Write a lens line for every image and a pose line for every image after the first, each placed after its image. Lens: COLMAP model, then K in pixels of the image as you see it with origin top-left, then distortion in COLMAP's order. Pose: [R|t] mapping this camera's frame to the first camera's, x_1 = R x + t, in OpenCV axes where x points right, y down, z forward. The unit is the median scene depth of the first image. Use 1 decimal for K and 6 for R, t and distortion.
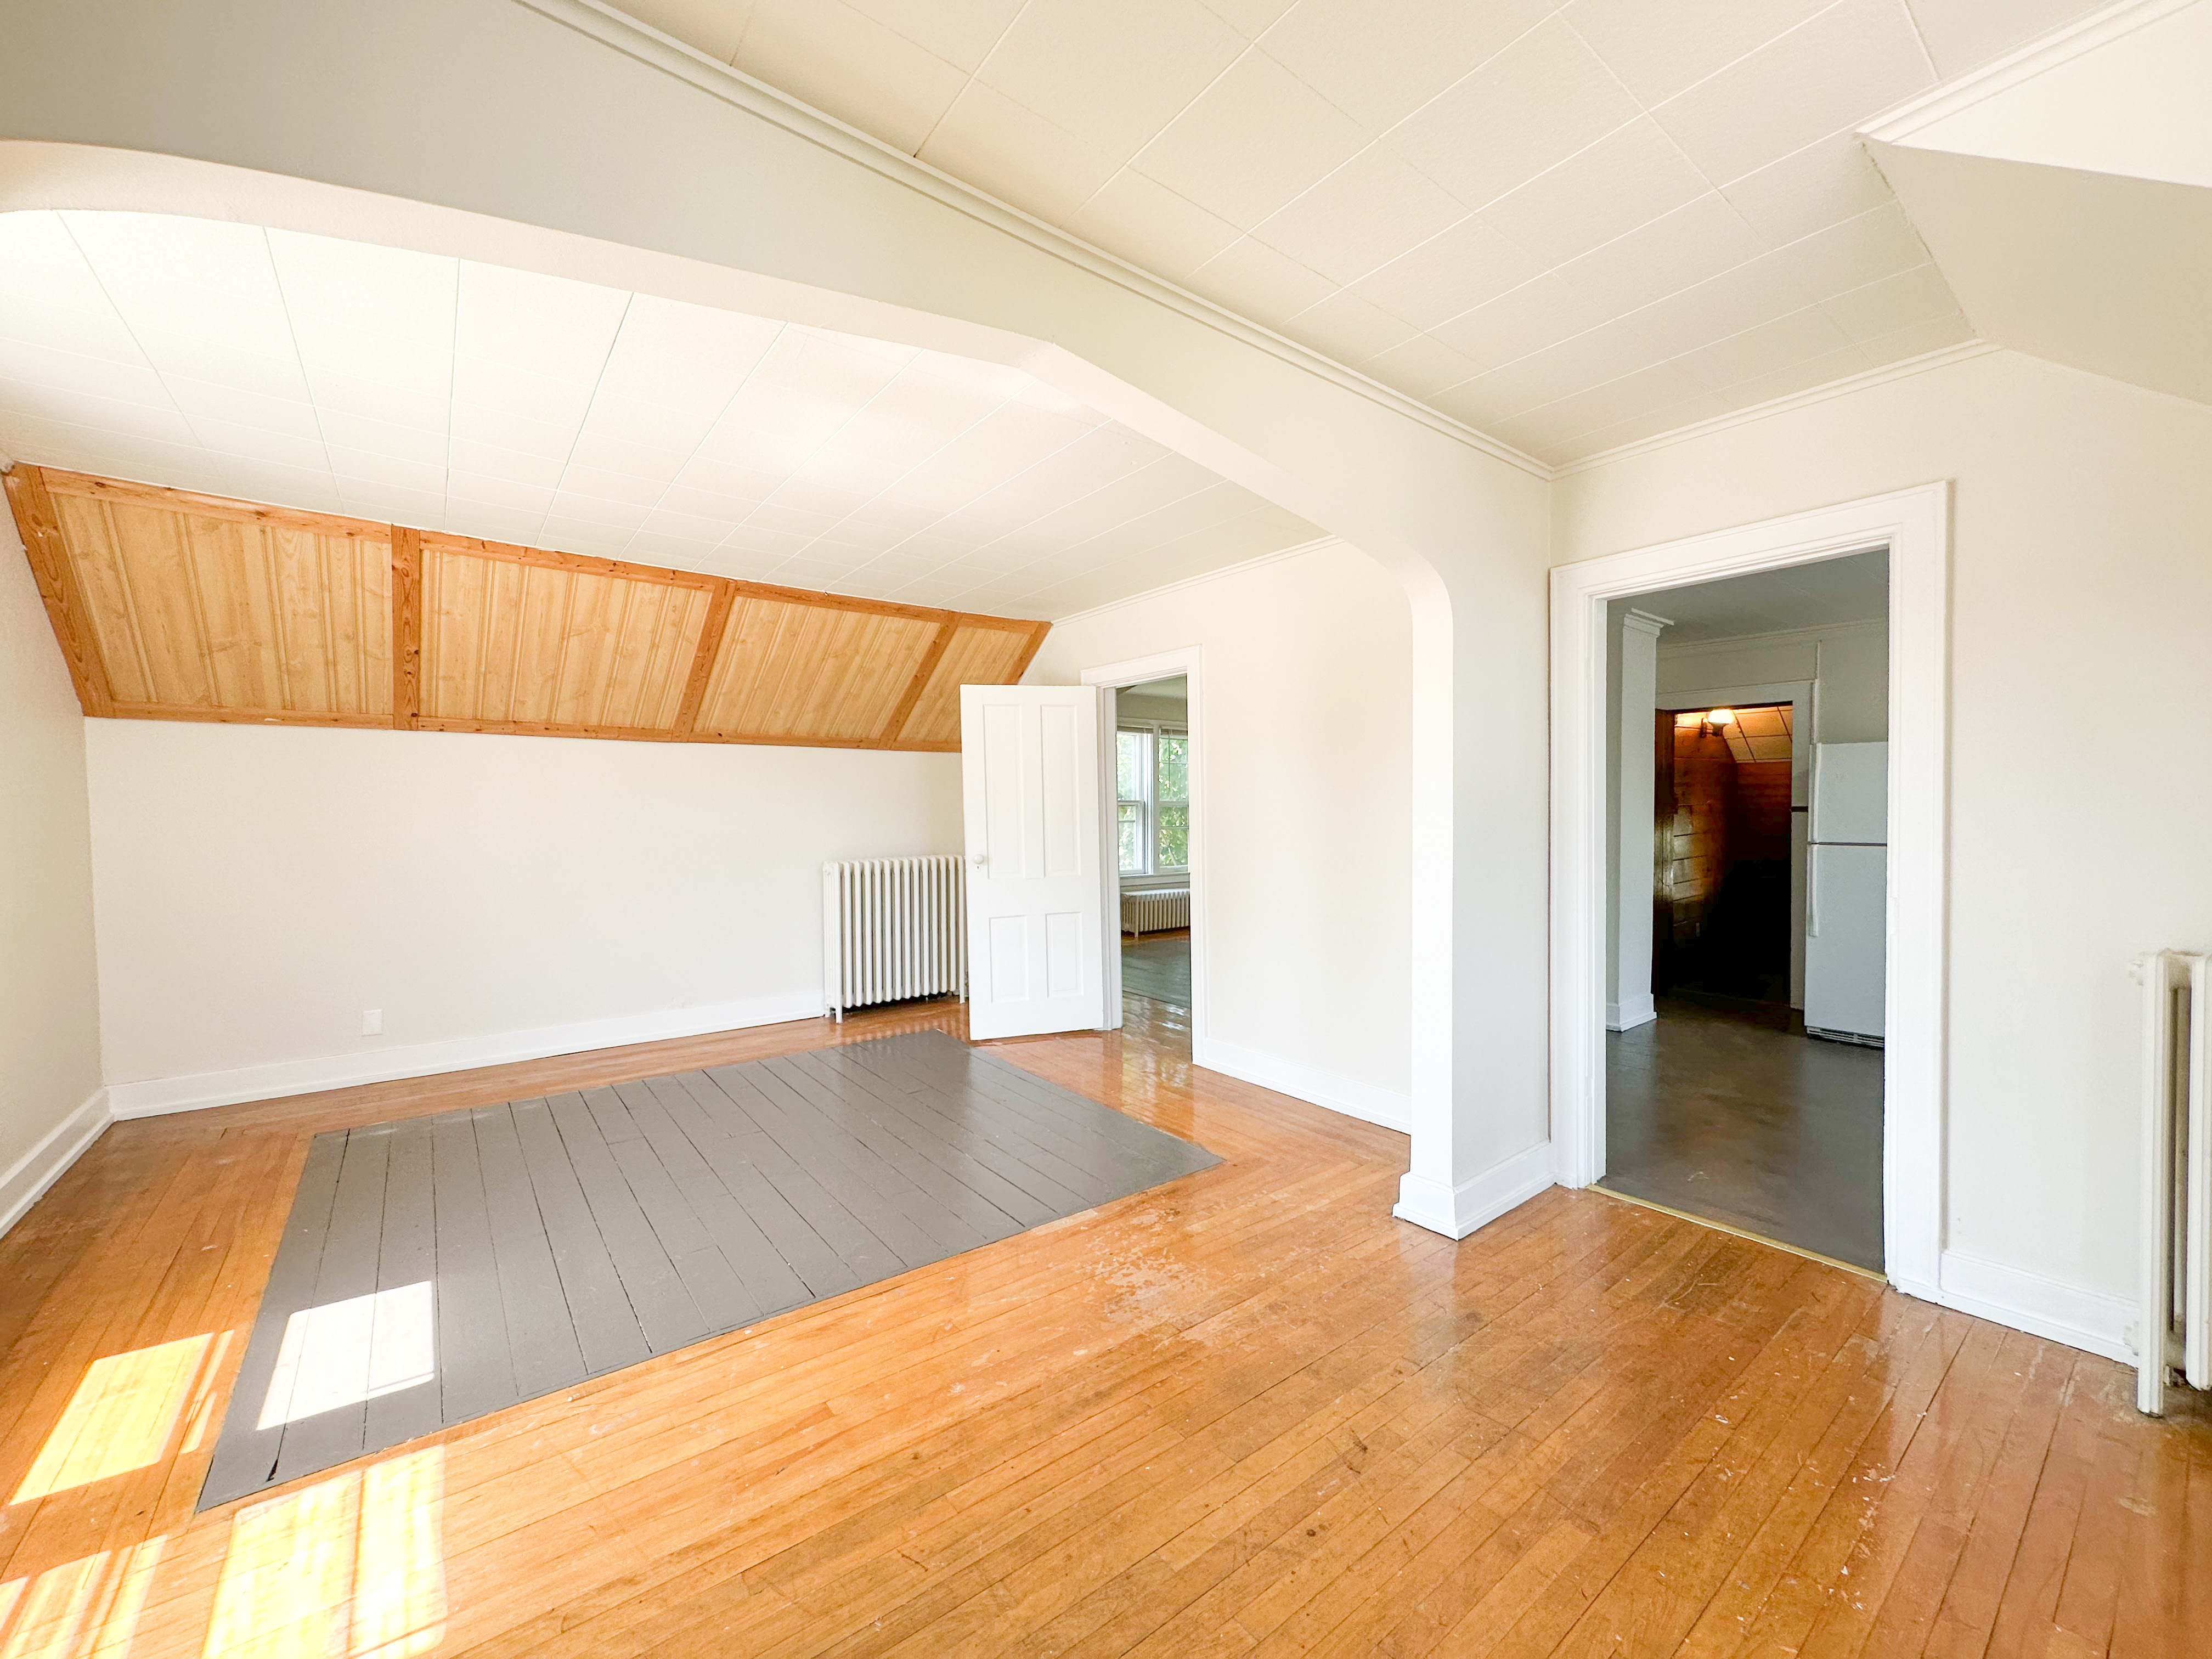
lens RADIAL K [[887.2, 0, 1102.3], [0, 887.2, 831.5], [0, 0, 1]] dist [0.003408, 0.000263]
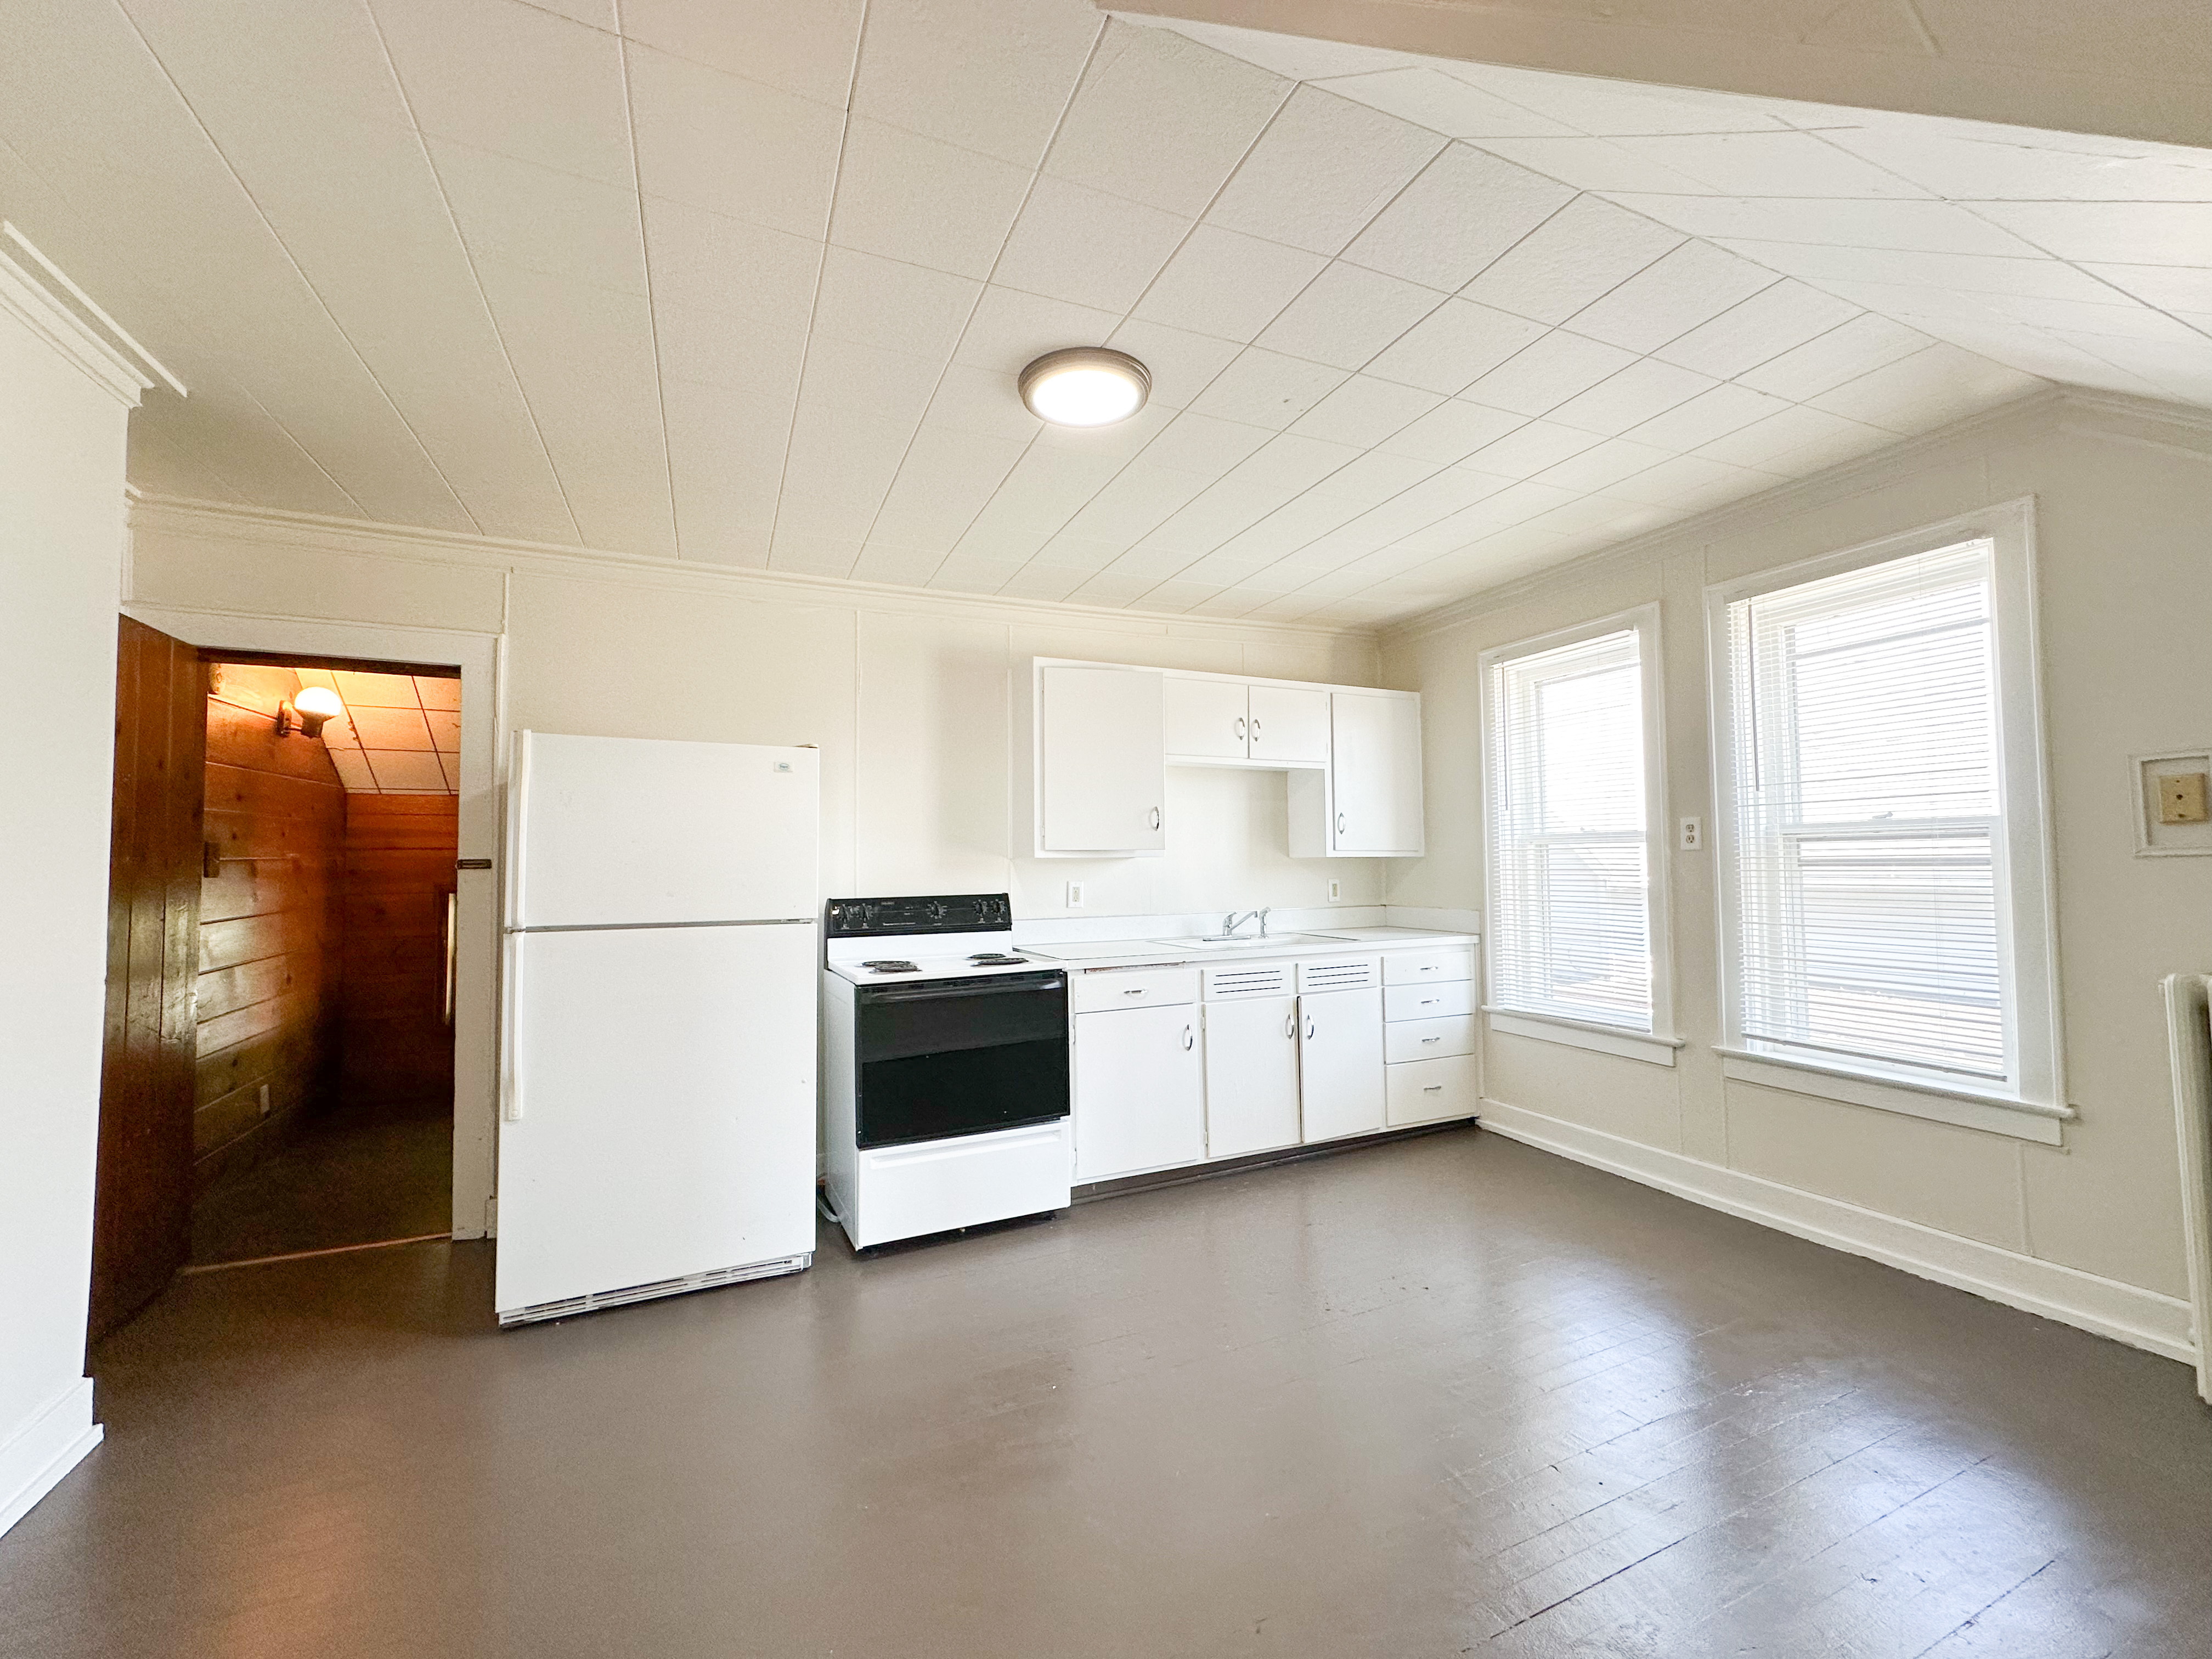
lens RADIAL K [[887.2, 0, 1115.0], [0, 887.2, 827.8], [0, 0, 1]] dist [0.003408, 0.000263]
pose [[0.234640, 0.045185, 0.971031, 0.261686], [0.033208, 0.997963, -0.054463, -0.003581], [-0.971515, 0.045026, 0.232662, 0.370110]]
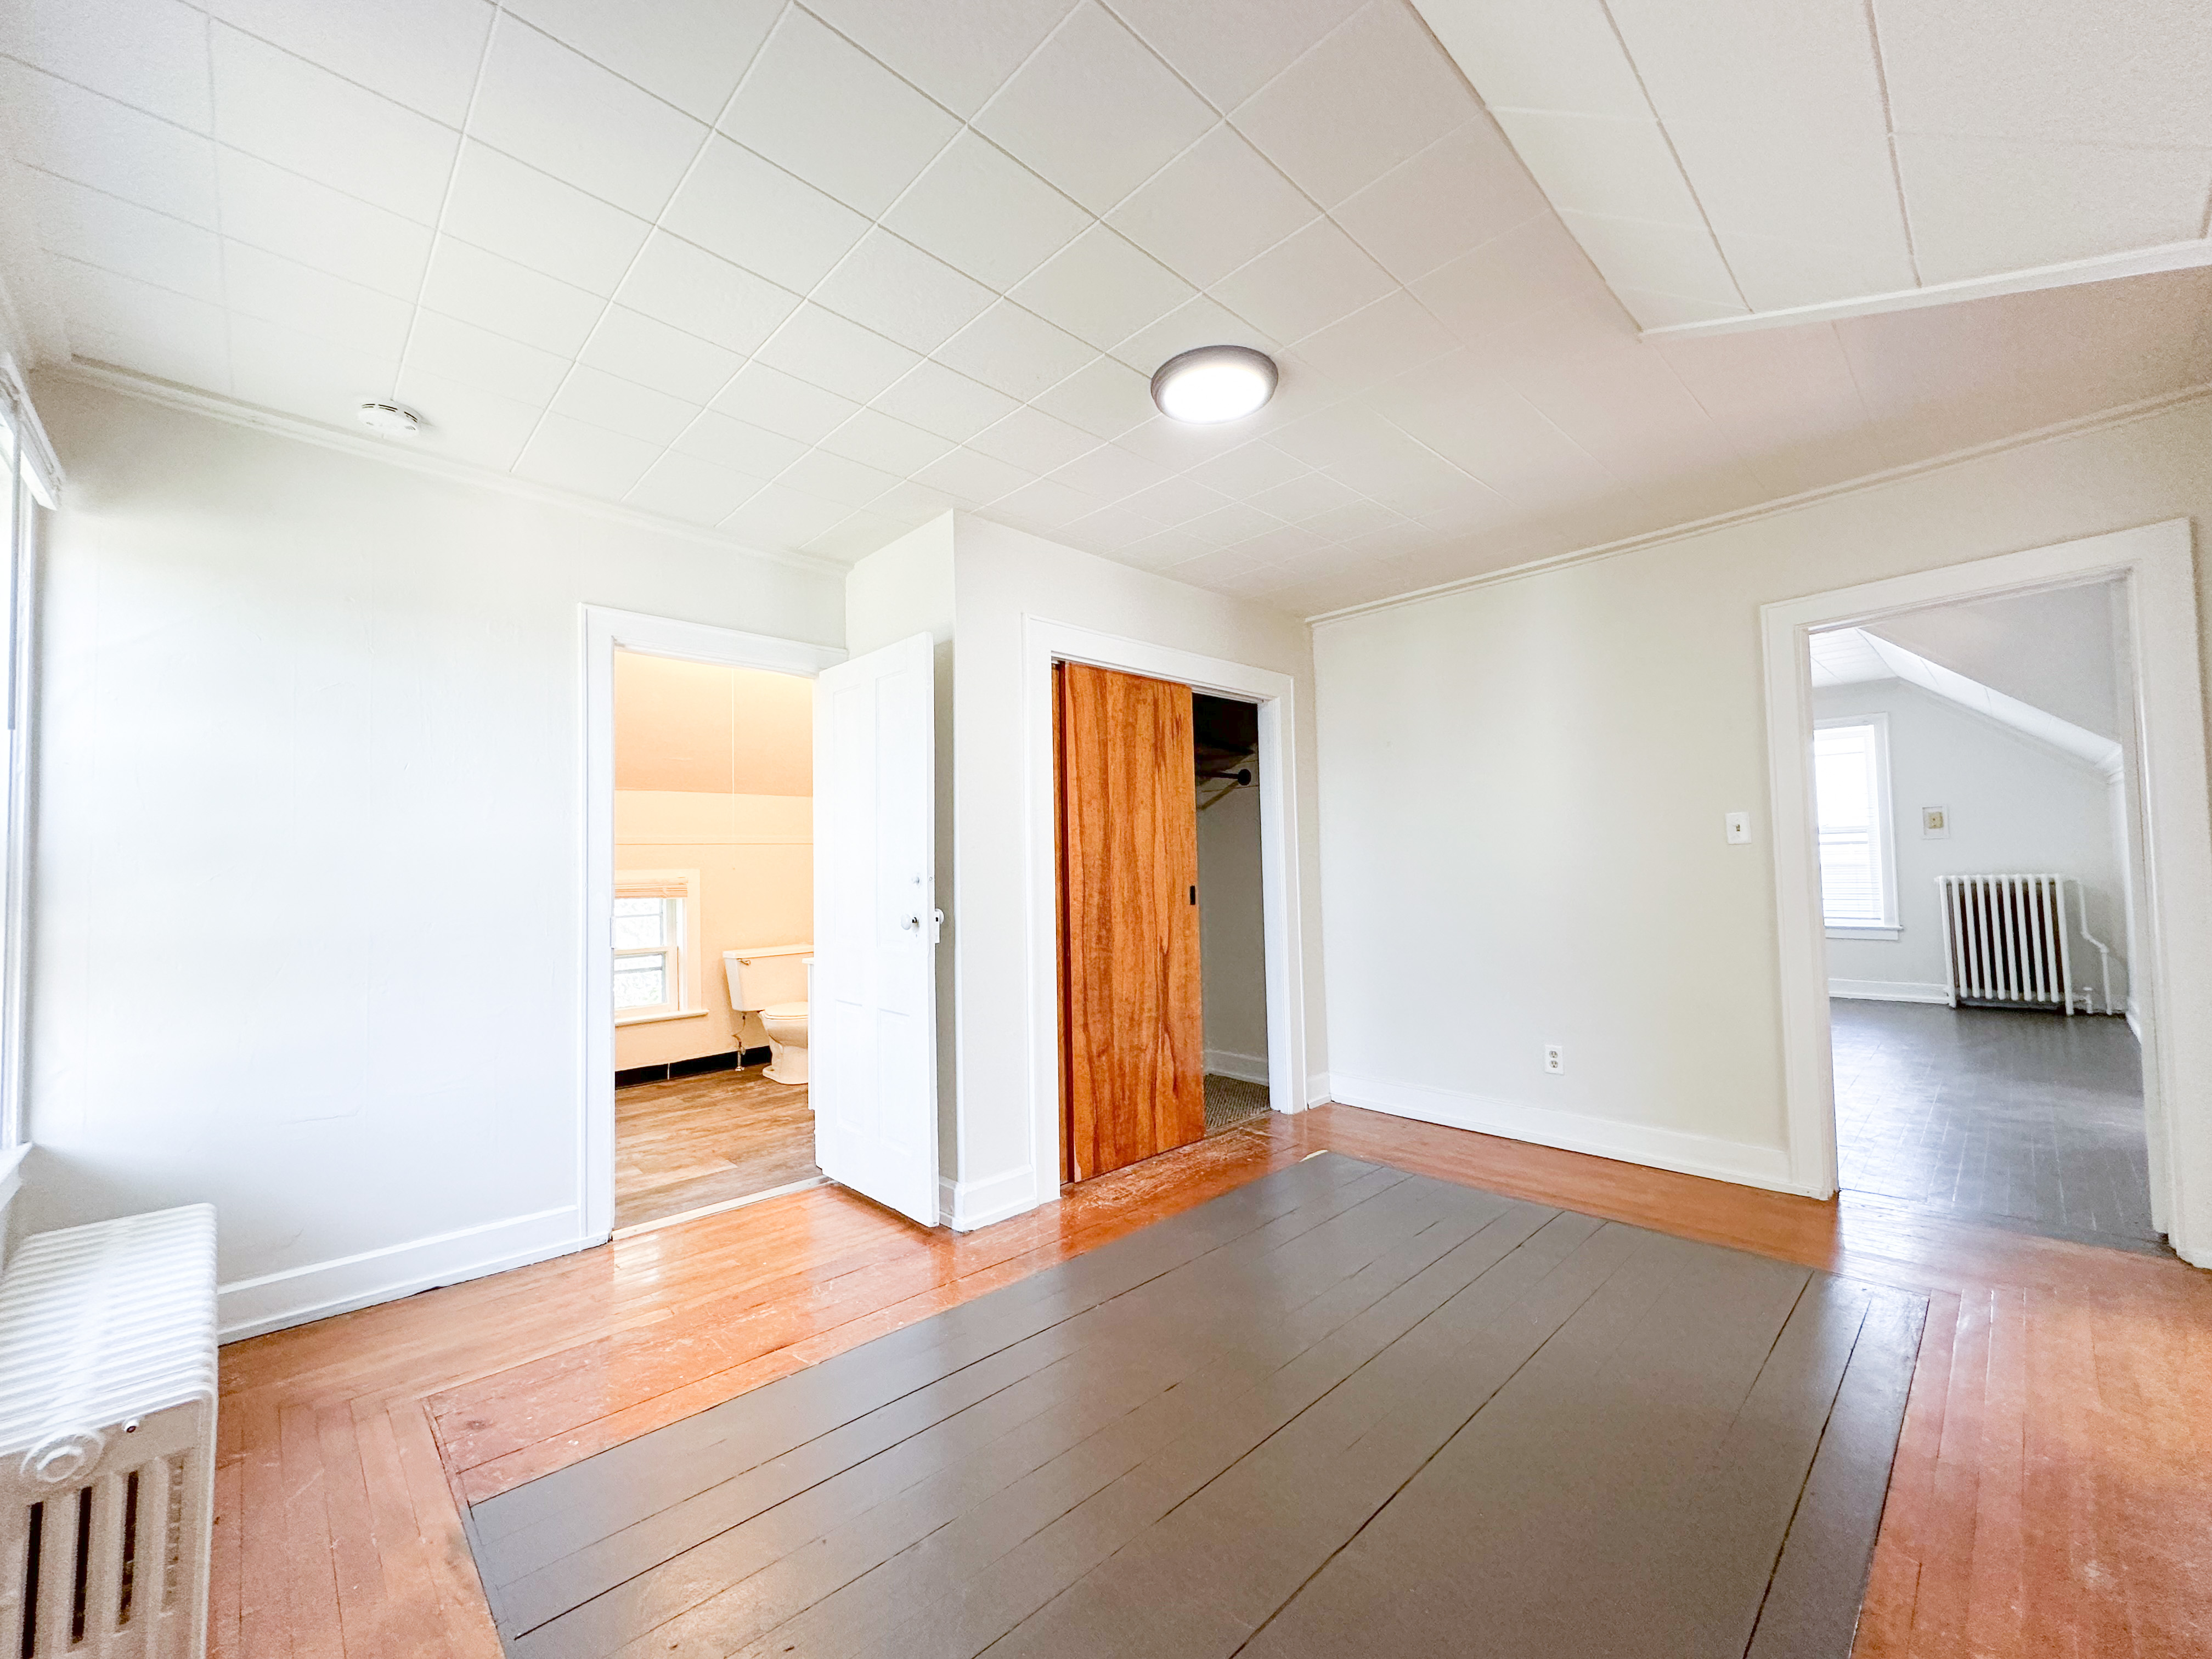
lens RADIAL K [[887.2, 0, 1111.0], [0, 887.2, 826.2], [0, 0, 1]] dist [0.003408, 0.000263]
pose [[-0.112870, 0.051327, 0.992283, -0.157523], [0.048835, 0.997745, -0.046054, -0.010062], [-0.992409, 0.043260, -0.115122, 1.010902]]
